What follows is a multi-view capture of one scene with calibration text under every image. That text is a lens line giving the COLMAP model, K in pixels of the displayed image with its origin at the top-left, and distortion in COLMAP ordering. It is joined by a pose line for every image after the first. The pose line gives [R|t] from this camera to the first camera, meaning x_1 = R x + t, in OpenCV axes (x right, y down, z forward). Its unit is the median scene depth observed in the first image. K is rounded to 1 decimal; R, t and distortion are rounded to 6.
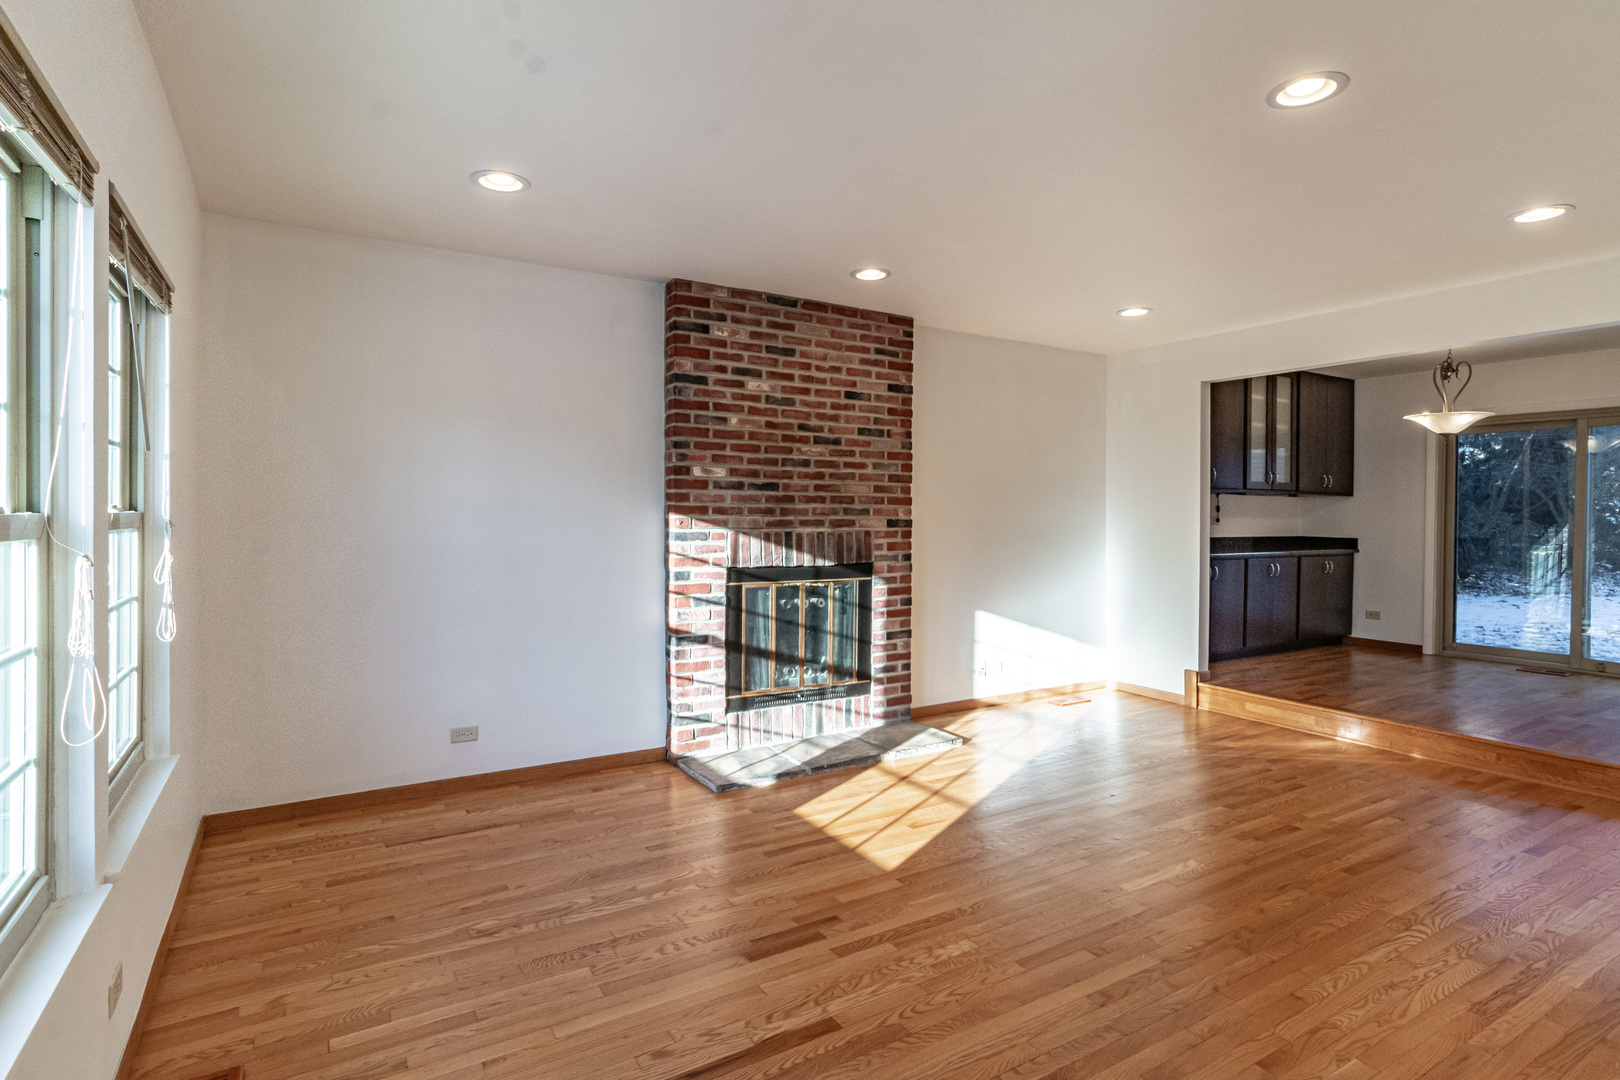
lens RADIAL K [[797.0, 0, 784.3], [0, 797.0, 522.6], [0, 0, 1]] dist [0.001869, 0.000793]
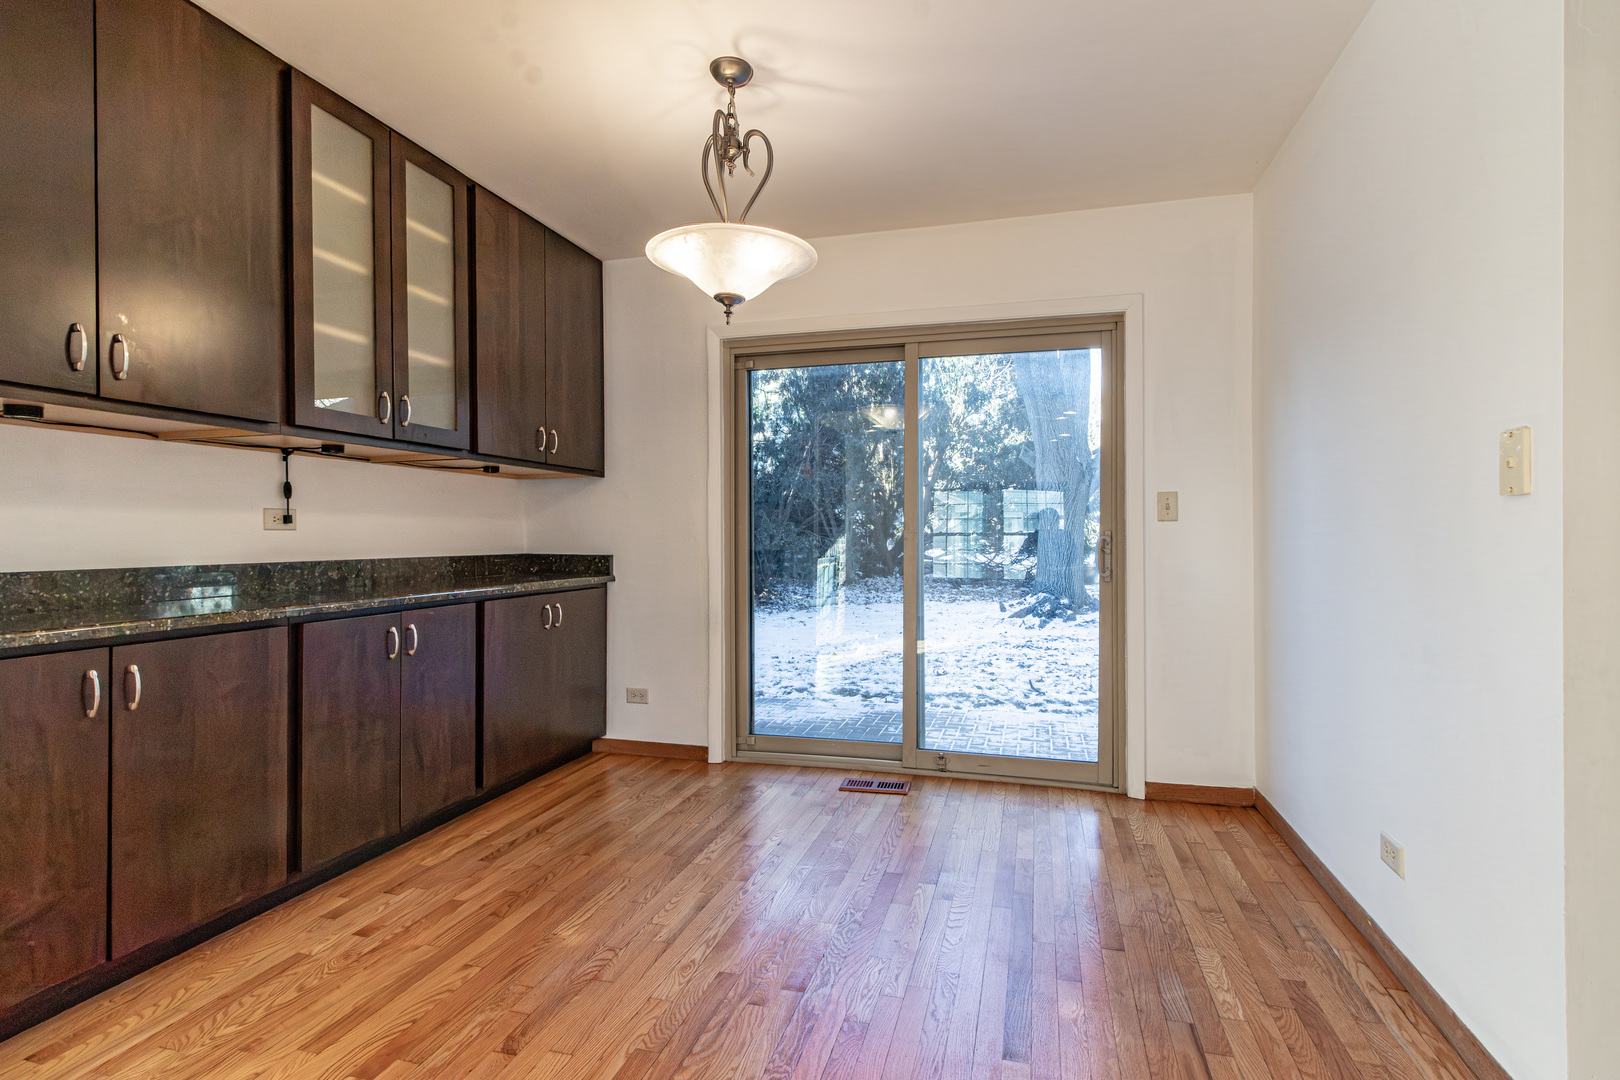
lens RADIAL K [[797.0, 0, 808.2], [0, 797.0, 537.7], [0, 0, 1]] dist [0.001869, 0.000793]
pose [[0.717910, -0.011469, 0.696042, 0.437555], [0.016619, 0.999862, -0.000665, 0.010433], [-0.695938, 0.012045, 0.718001, 0.519227]]
